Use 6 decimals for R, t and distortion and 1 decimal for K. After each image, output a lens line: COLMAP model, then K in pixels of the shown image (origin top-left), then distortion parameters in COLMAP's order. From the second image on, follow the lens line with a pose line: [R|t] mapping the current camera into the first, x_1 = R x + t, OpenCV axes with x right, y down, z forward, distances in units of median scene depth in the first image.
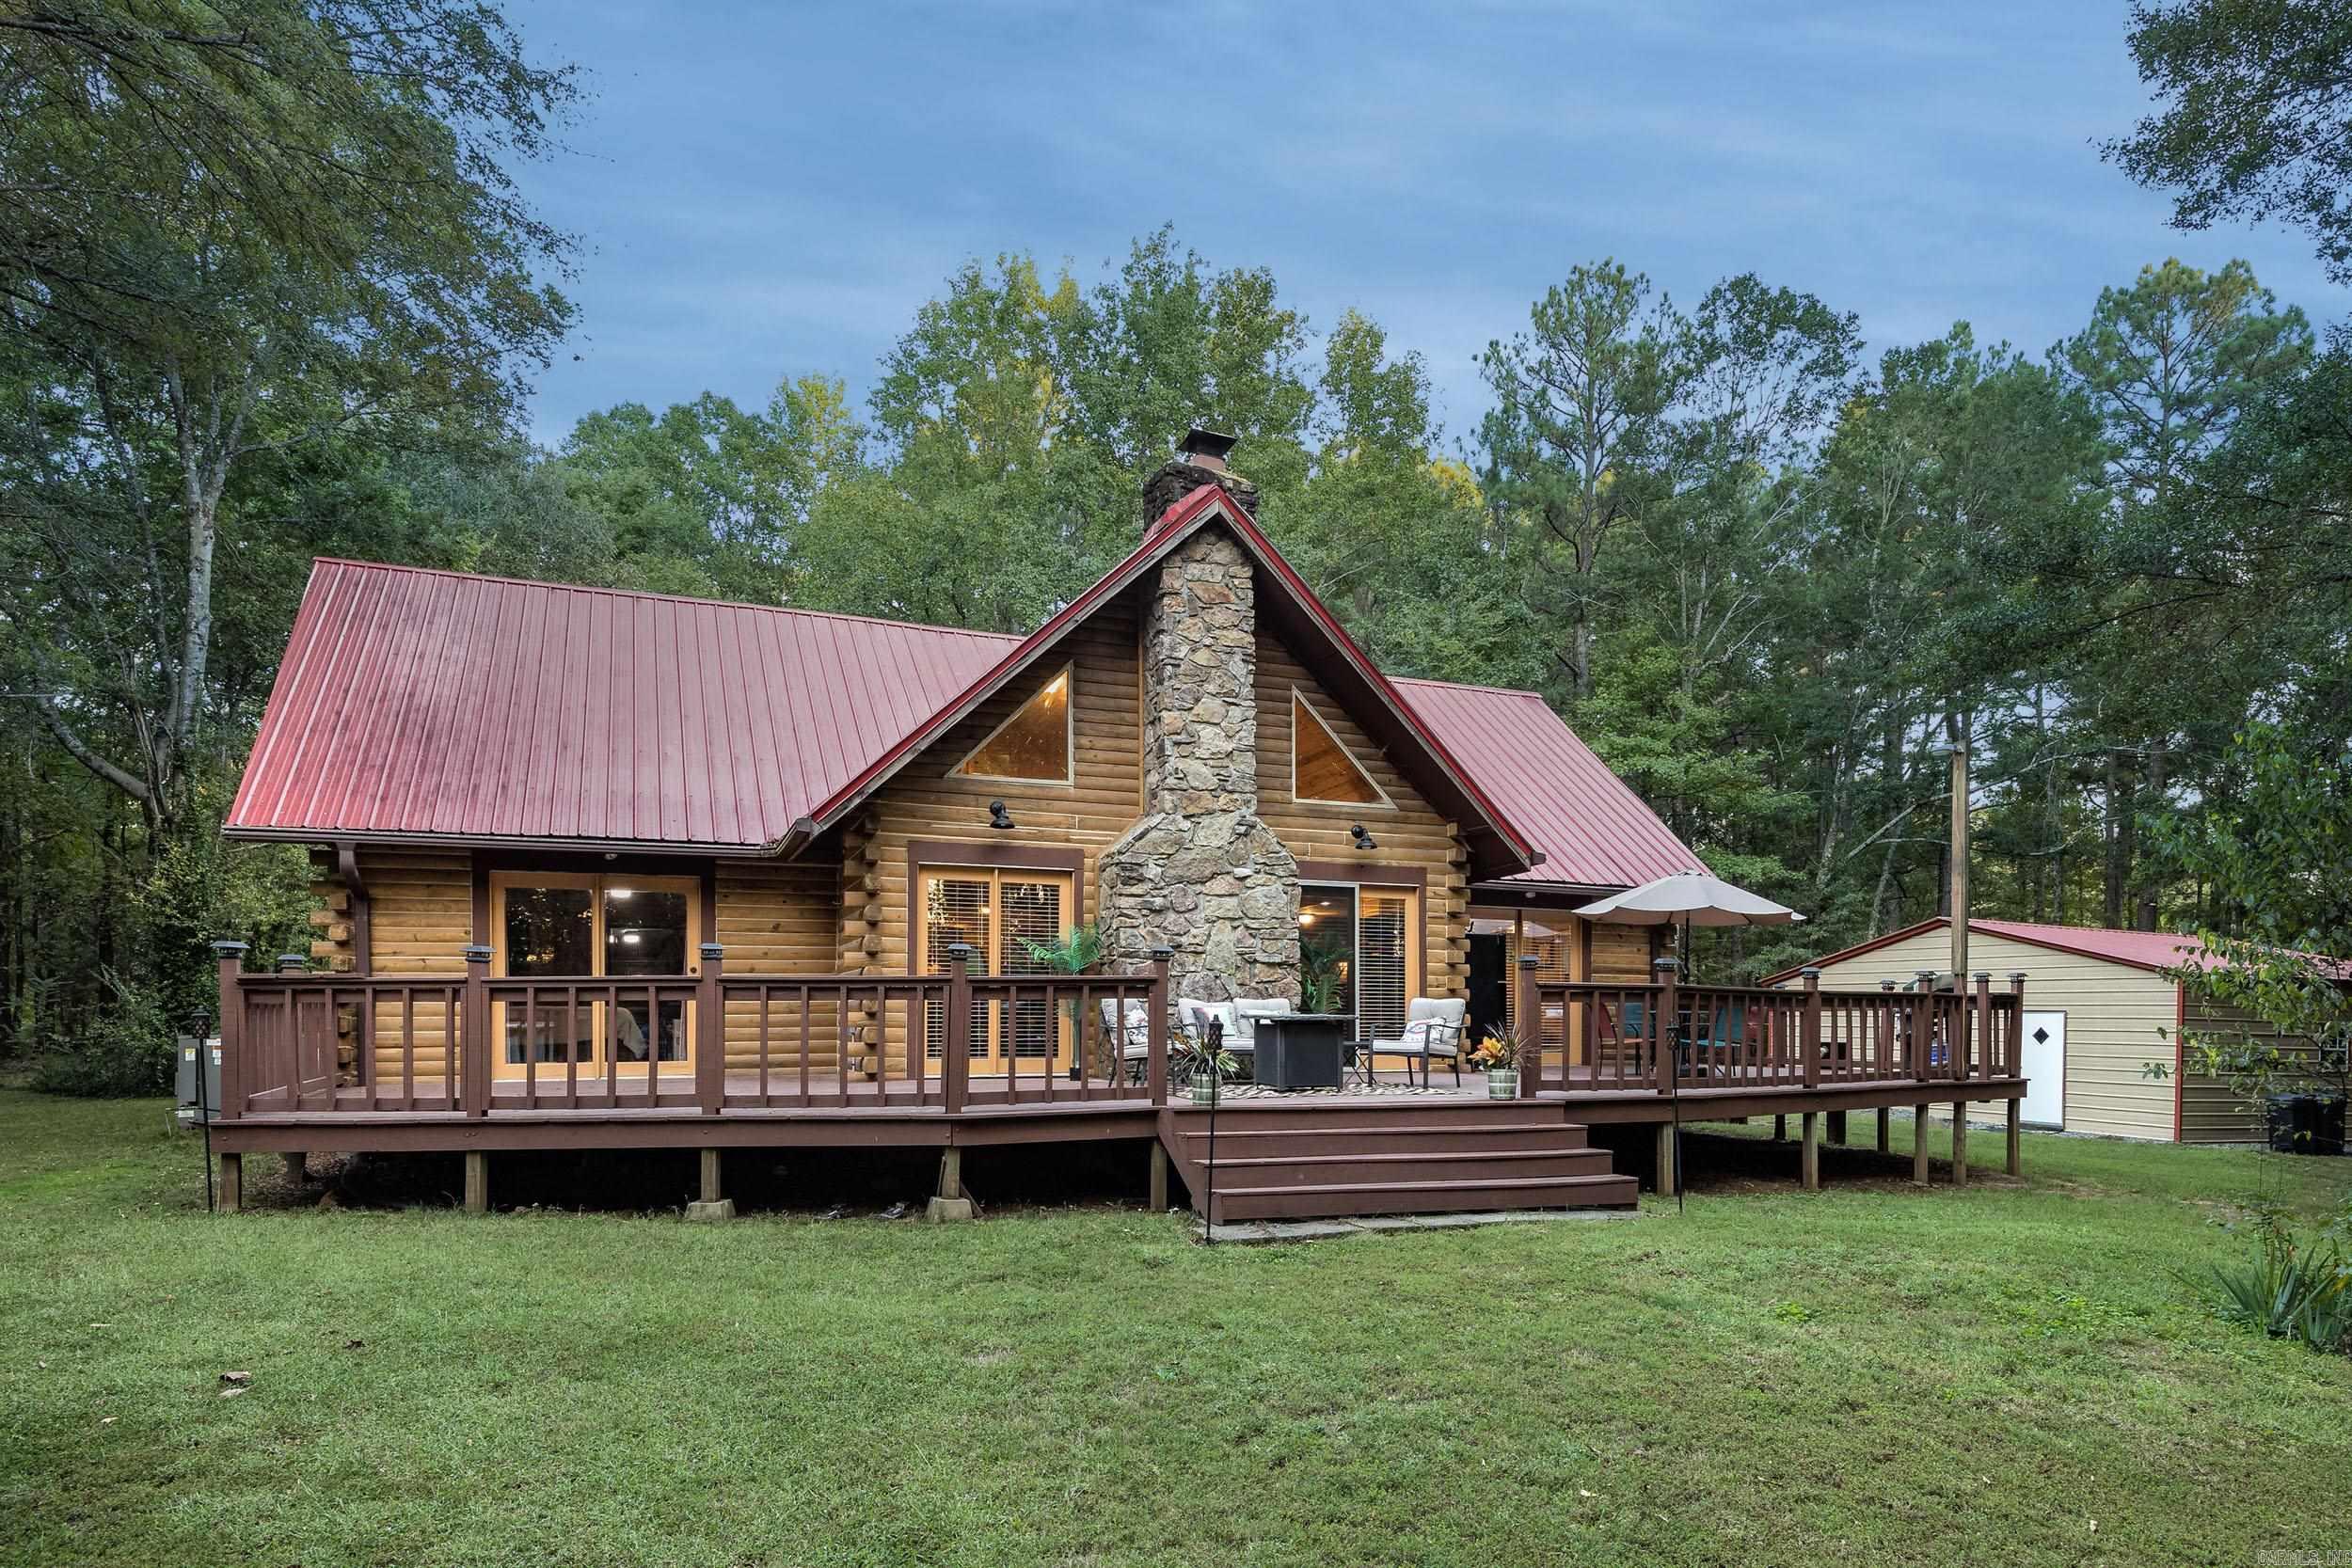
lens RADIAL K [[1207.5, 0, 1170.8], [0, 1207.5, 856.2], [0, 0, 1]] dist [0.034808, 0.000132]
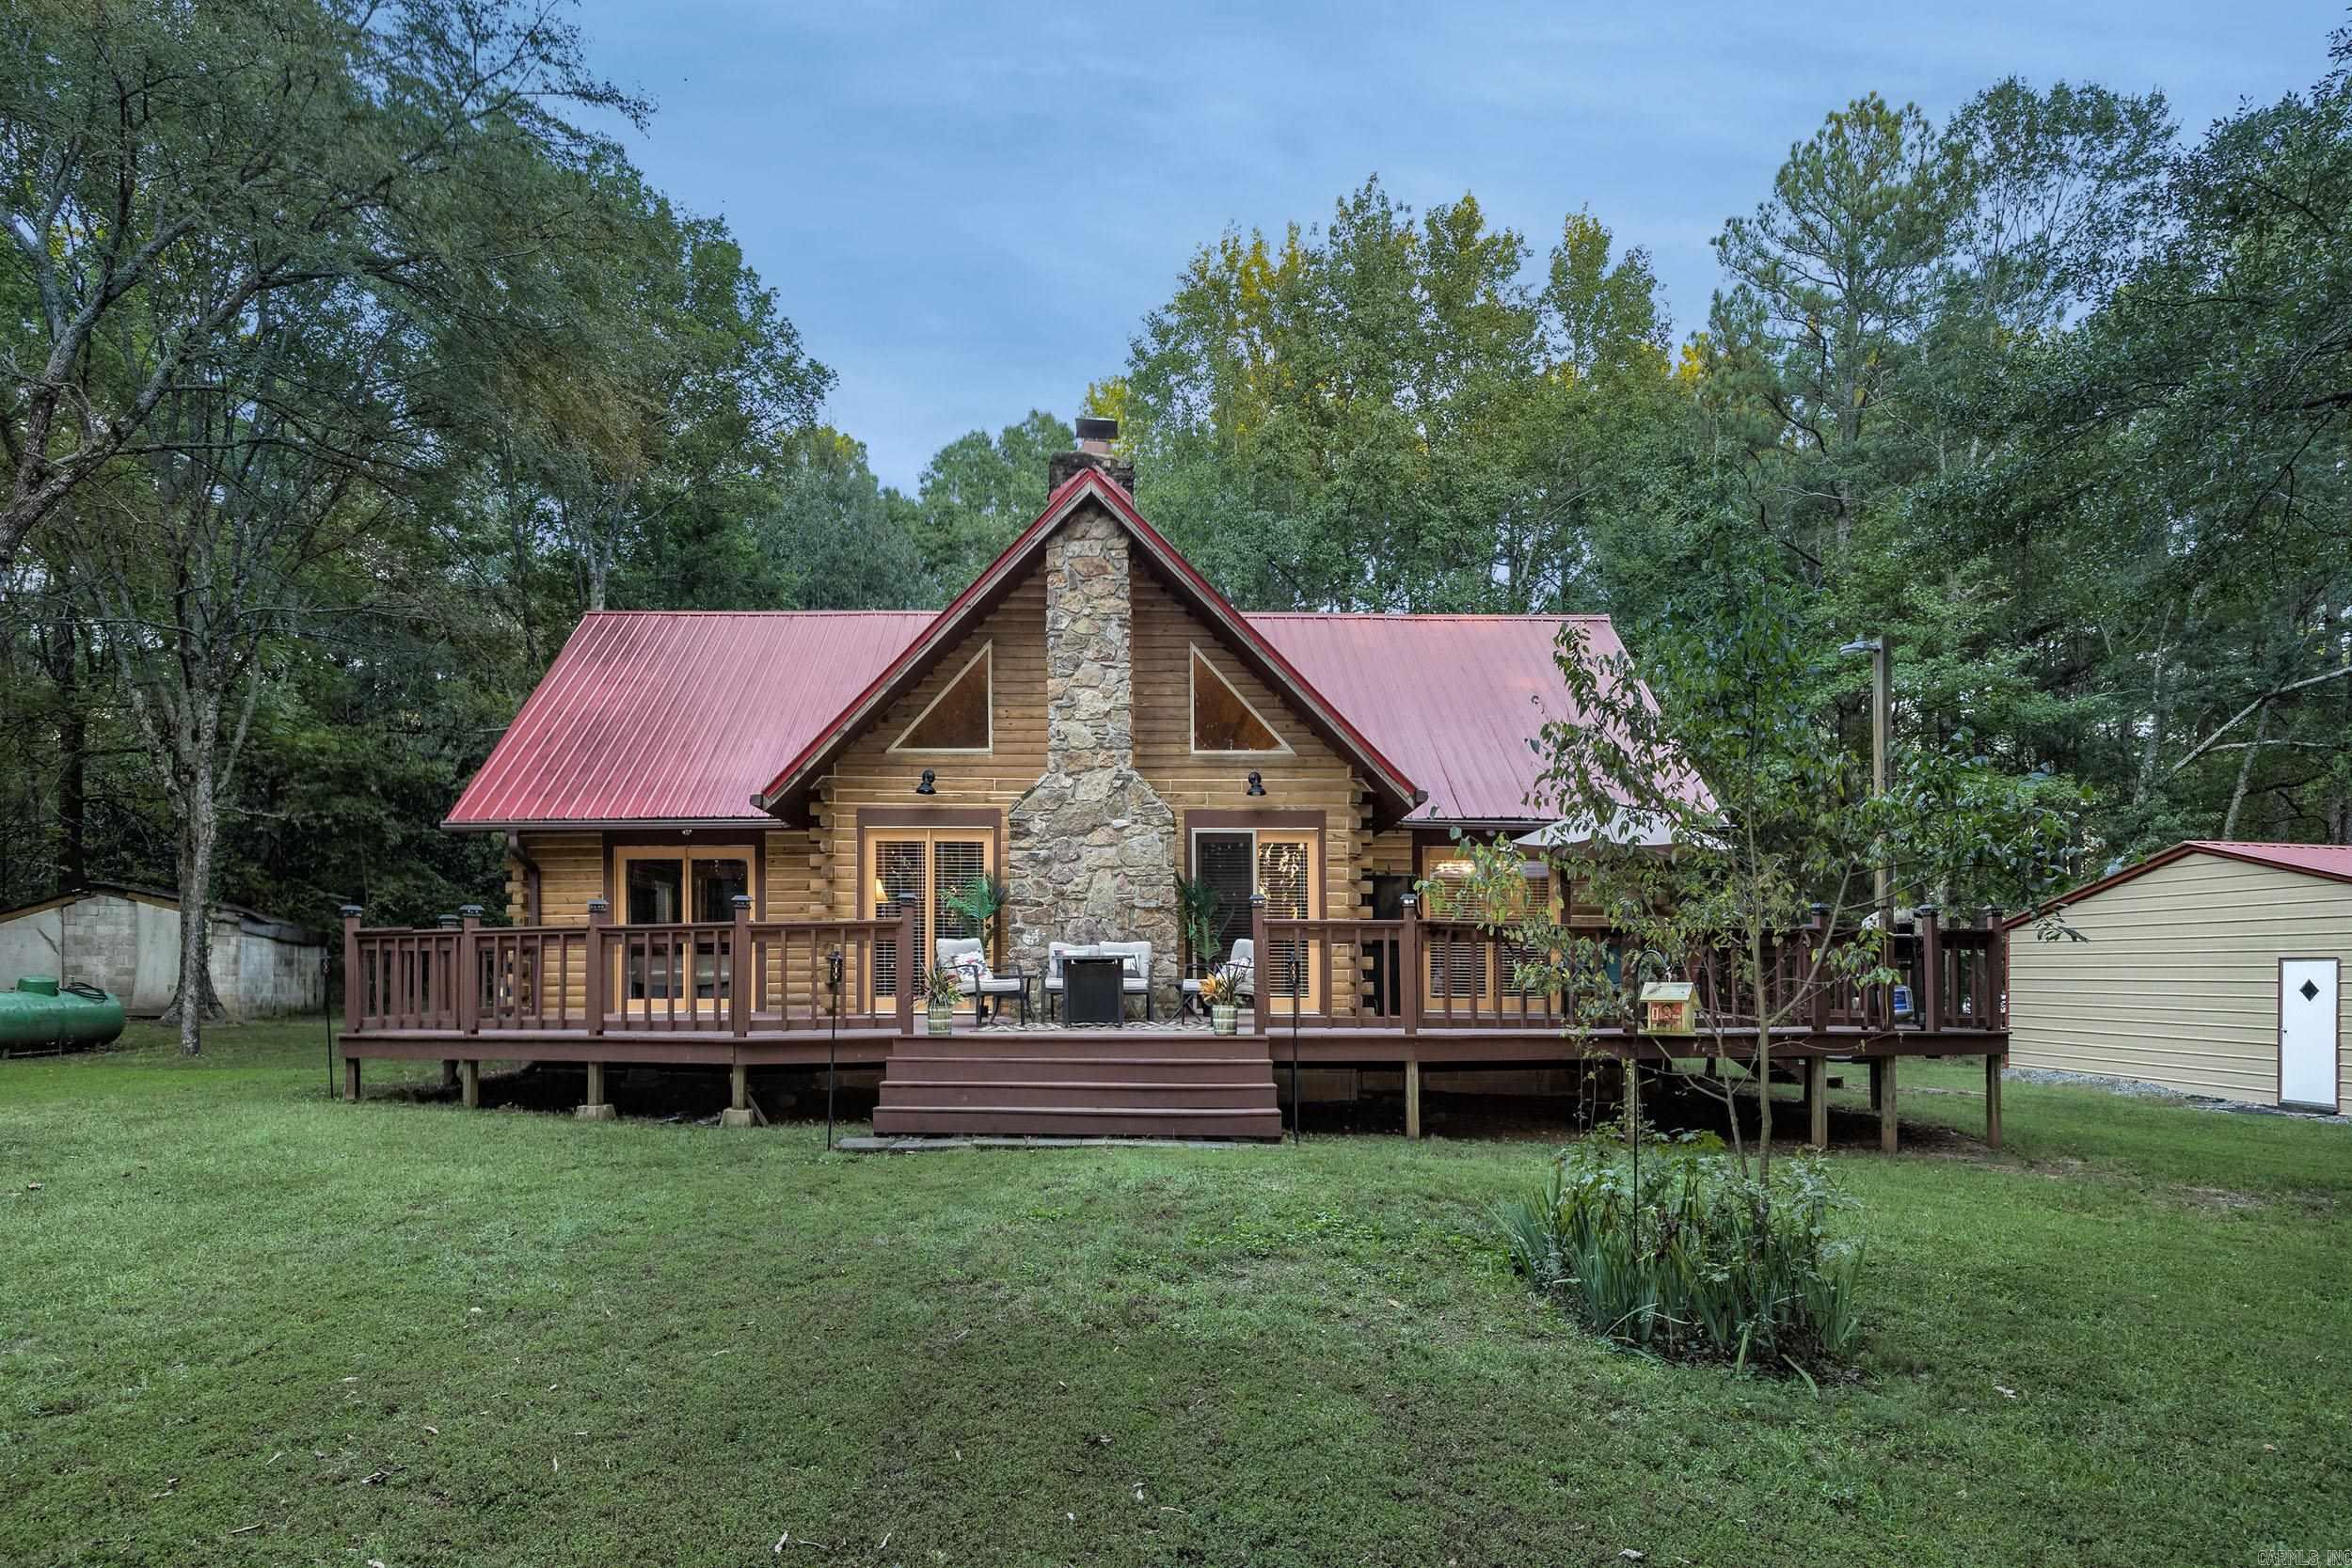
lens RADIAL K [[1208.7, 0, 1176.0], [0, 1208.7, 784.0], [0, 0, 1]] dist [0.044886, -0.000518]
pose [[0.934868, -0.053325, -0.350967, 0.474953], [0.045134, 0.998485, -0.031485, 0.014282], [0.352114, 0.013594, 0.935858, 0.016070]]
